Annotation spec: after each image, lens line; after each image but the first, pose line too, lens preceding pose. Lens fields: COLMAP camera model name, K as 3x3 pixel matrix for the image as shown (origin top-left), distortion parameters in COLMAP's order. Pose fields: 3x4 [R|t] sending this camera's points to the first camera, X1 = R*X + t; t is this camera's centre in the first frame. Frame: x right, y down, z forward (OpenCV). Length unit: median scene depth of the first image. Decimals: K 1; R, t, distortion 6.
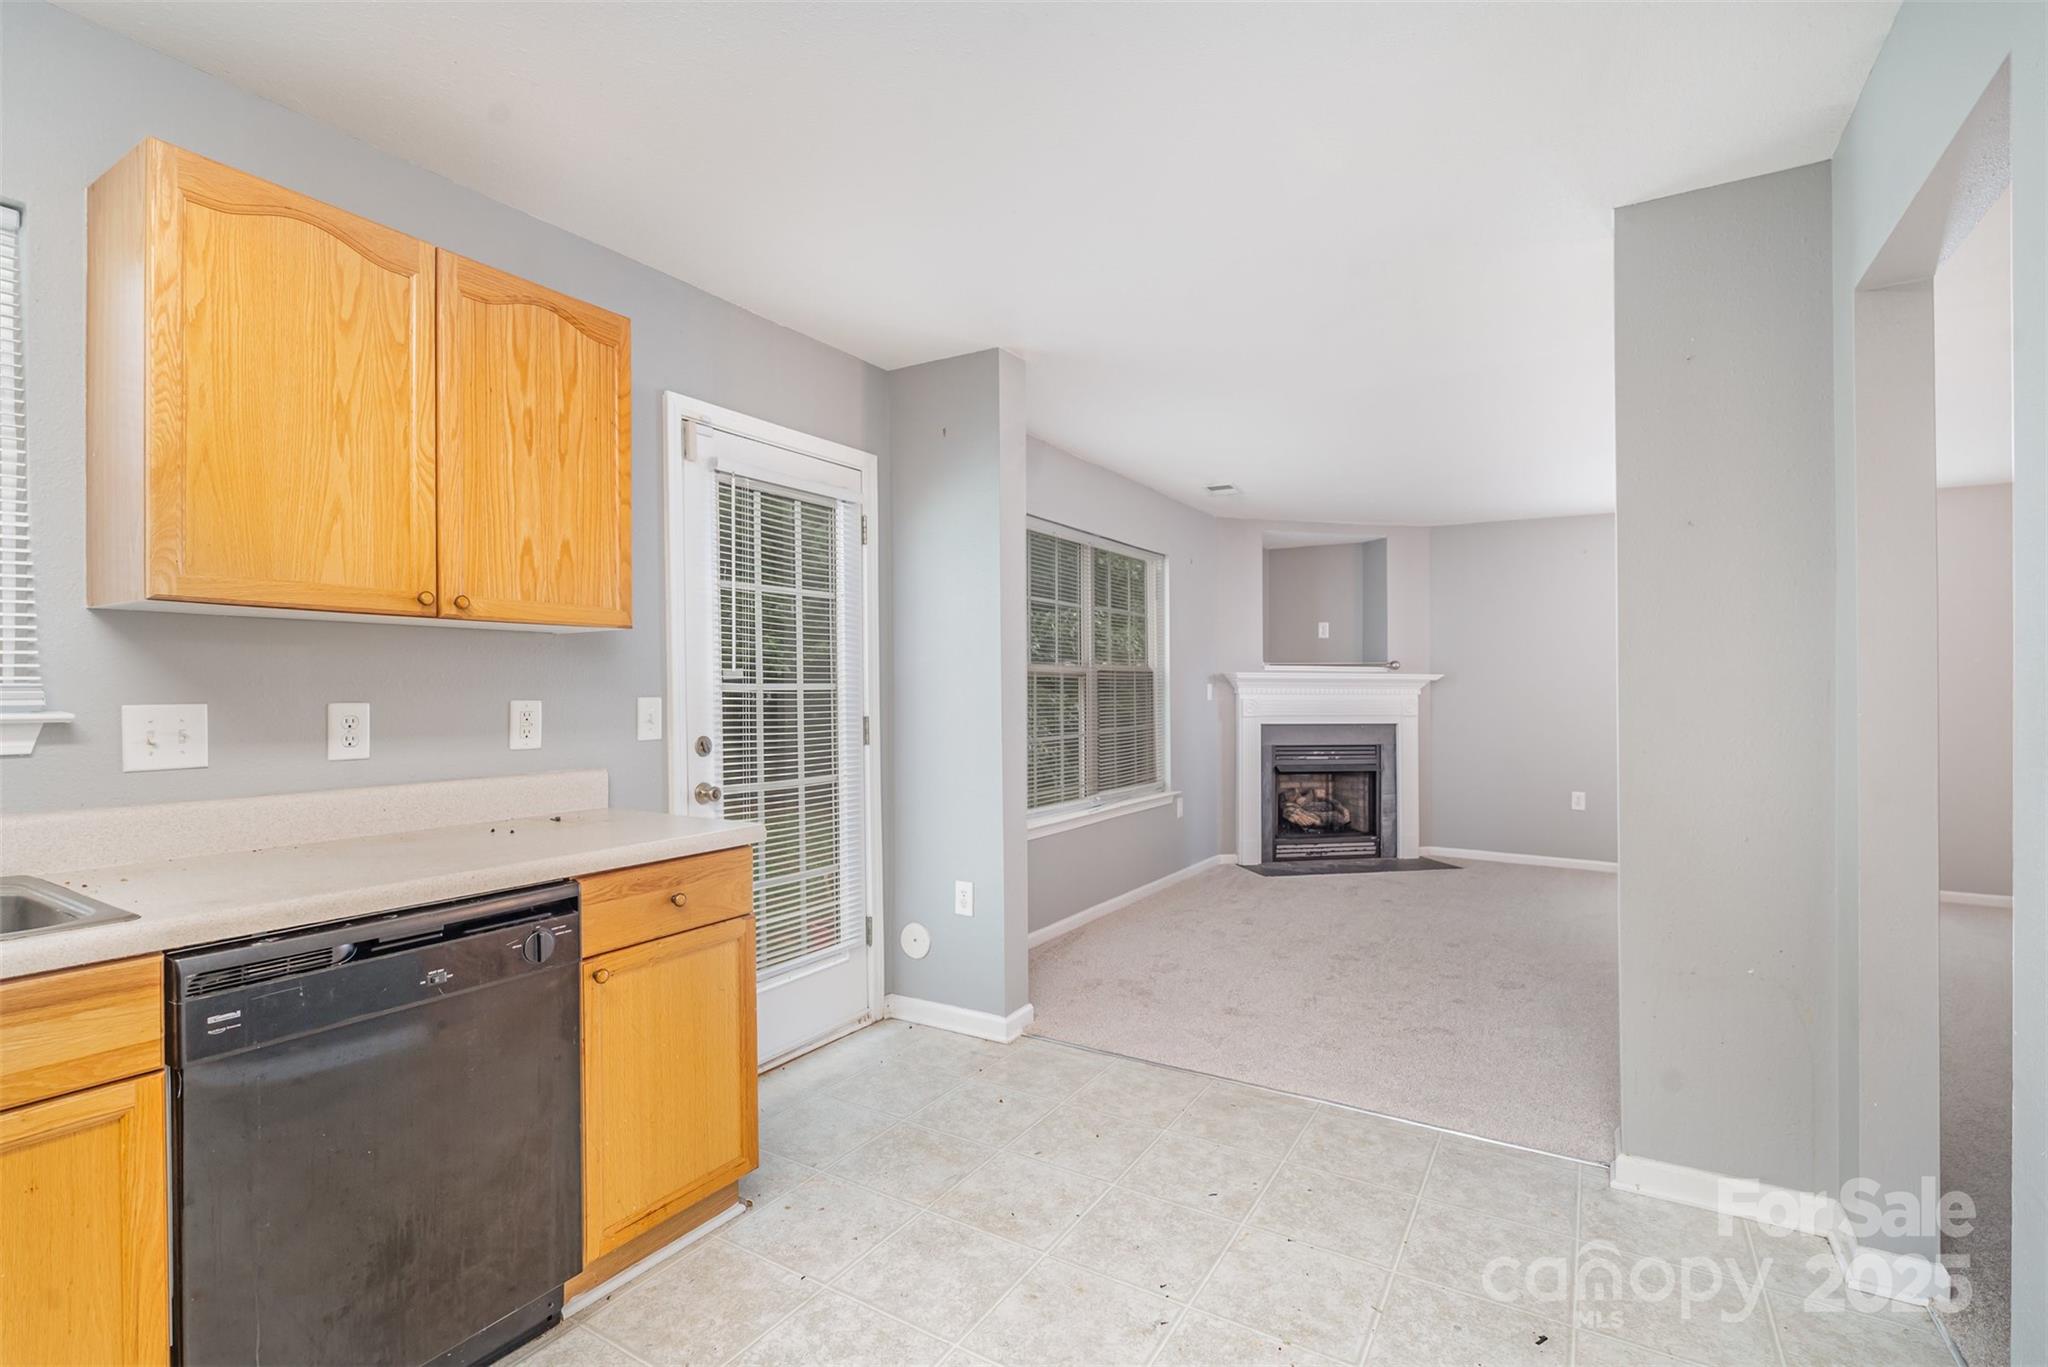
lens RADIAL K [[939.7, 0, 1034.0], [0, 939.7, 682.1], [0, 0, 1]] dist [-0.000110, -0.000379]
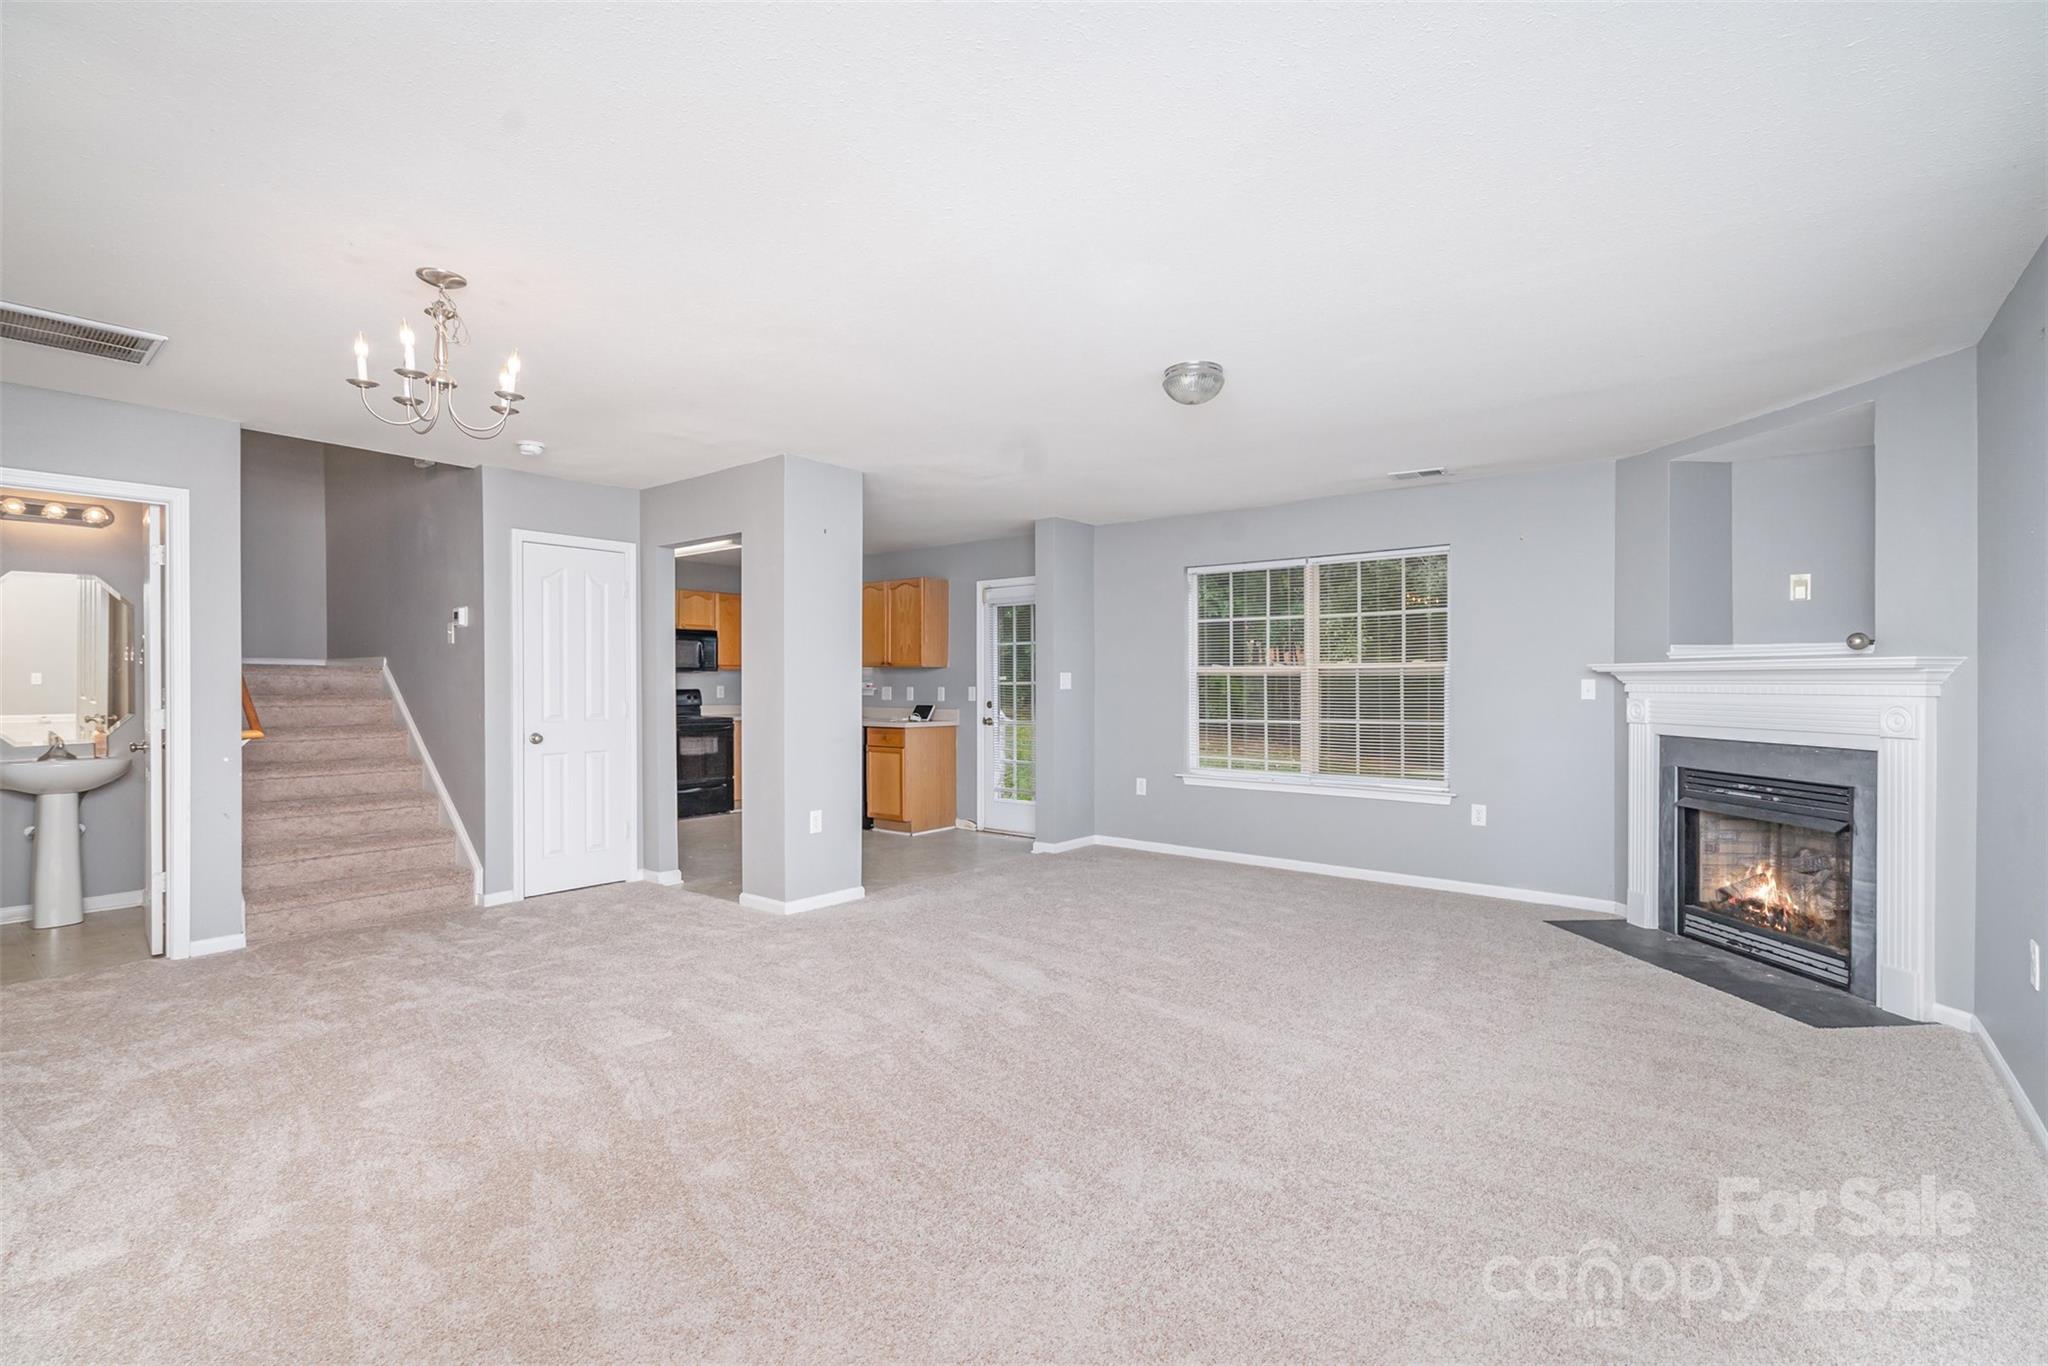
lens RADIAL K [[939.7, 0, 1034.0], [0, 939.7, 681.6], [0, 0, 1]] dist [-0.000110, -0.000379]
pose [[-0.116527, -0.004306, -0.993178, 0.994689], [0.003473, 0.999983, -0.004743, 0.006257], [0.993181, -0.004002, -0.116510, 0.608566]]
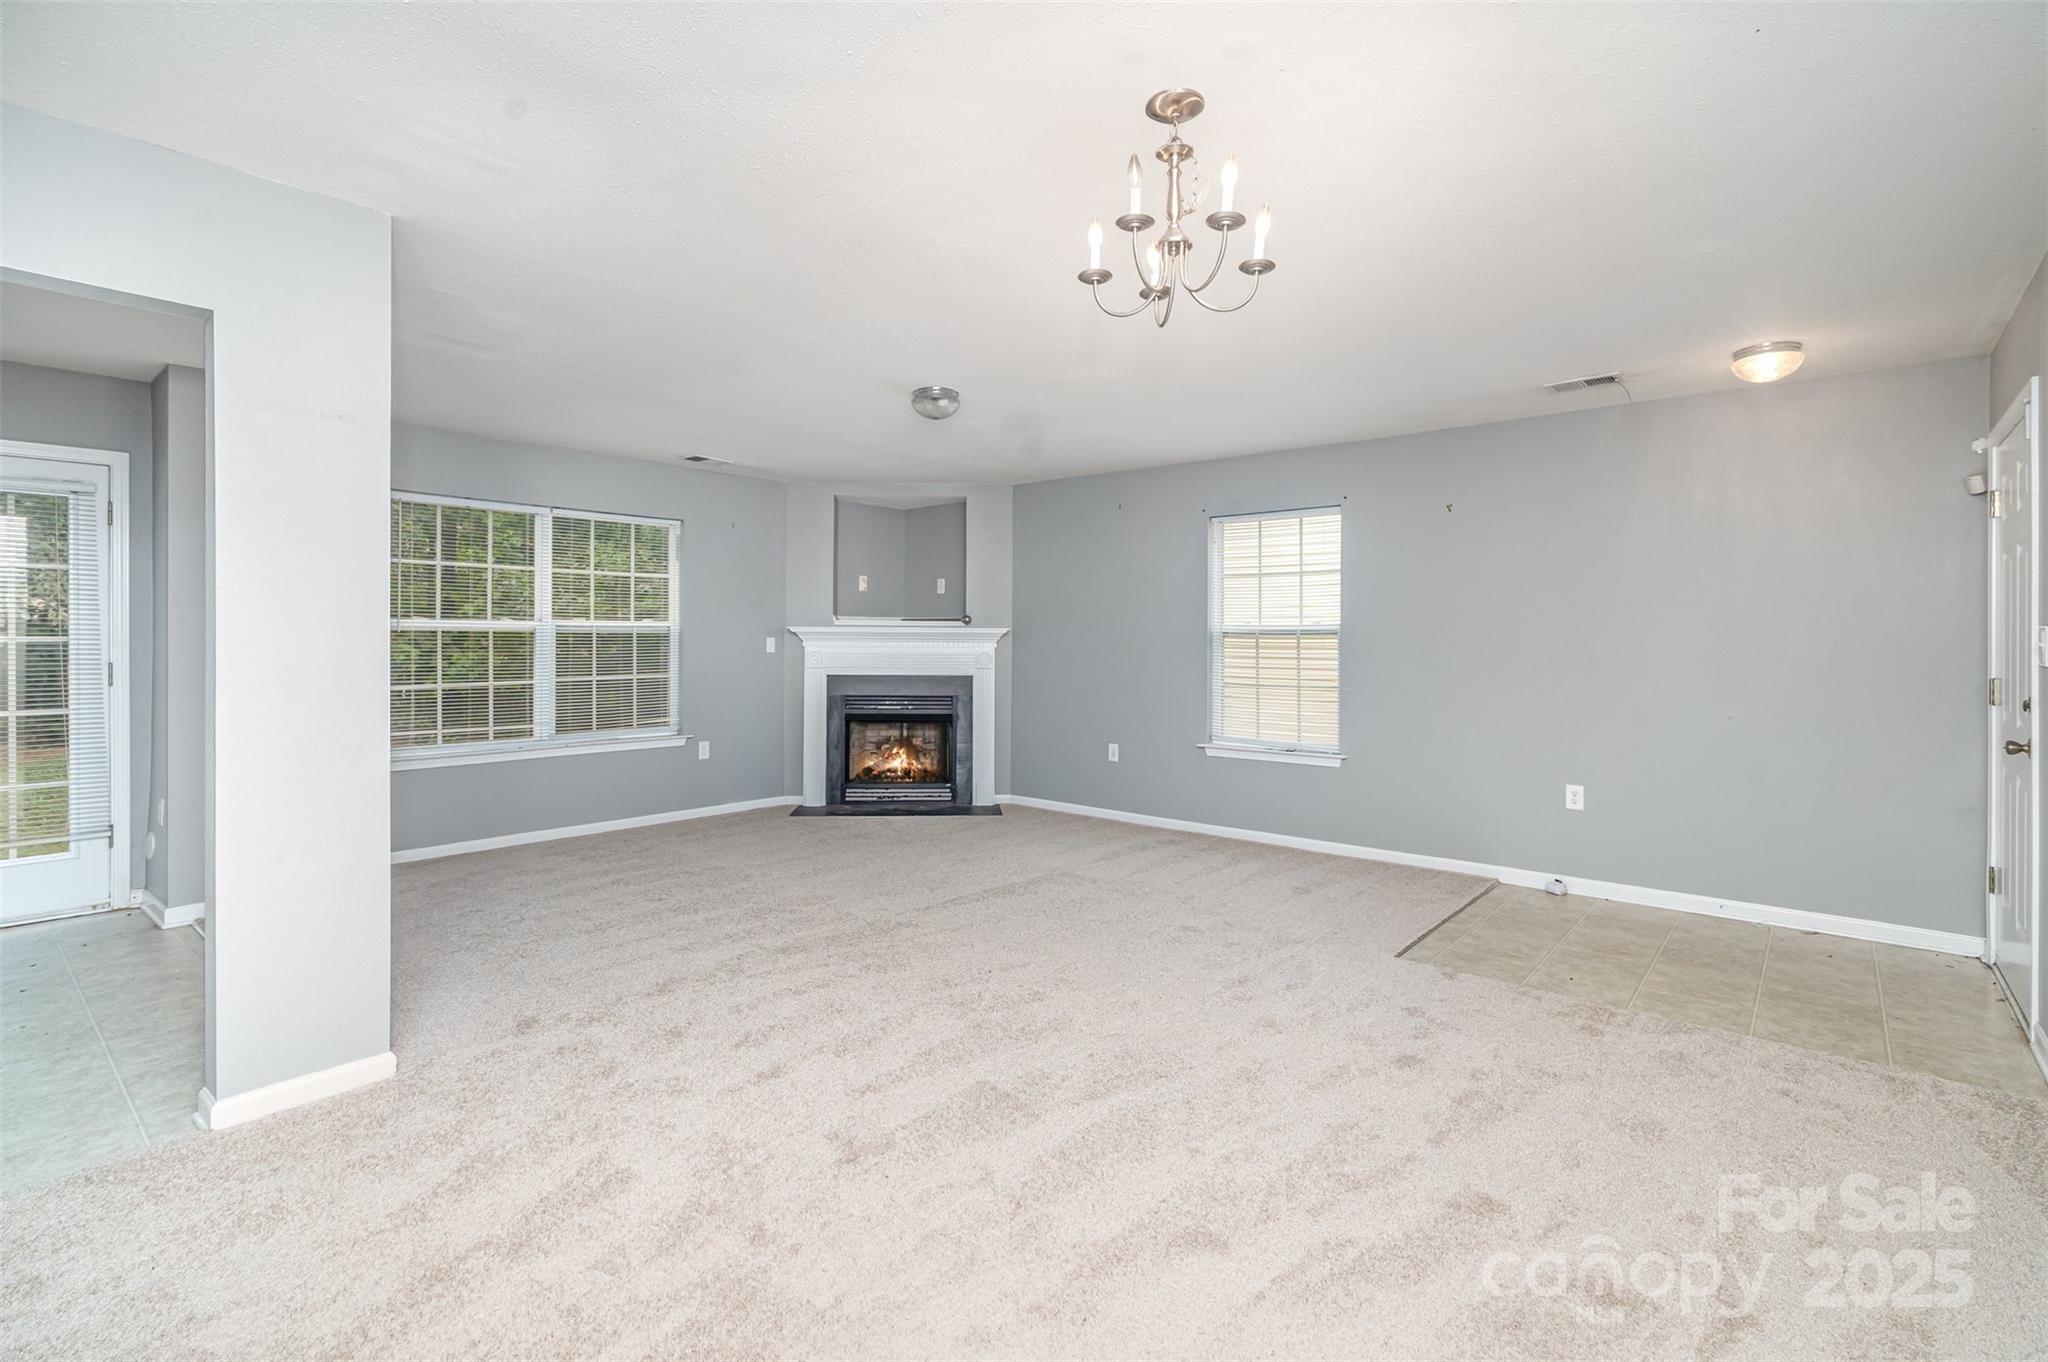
lens RADIAL K [[950.5, 0, 1027.5], [0, 950.5, 641.5], [0, 0, 1]] dist [-0.000726, -0.000200]
pose [[0.989051, 0.001442, -0.147567, 0.620724], [-0.000485, 0.999979, 0.006521, -0.000426], [0.147574, -0.006378, 0.989031, -0.032746]]
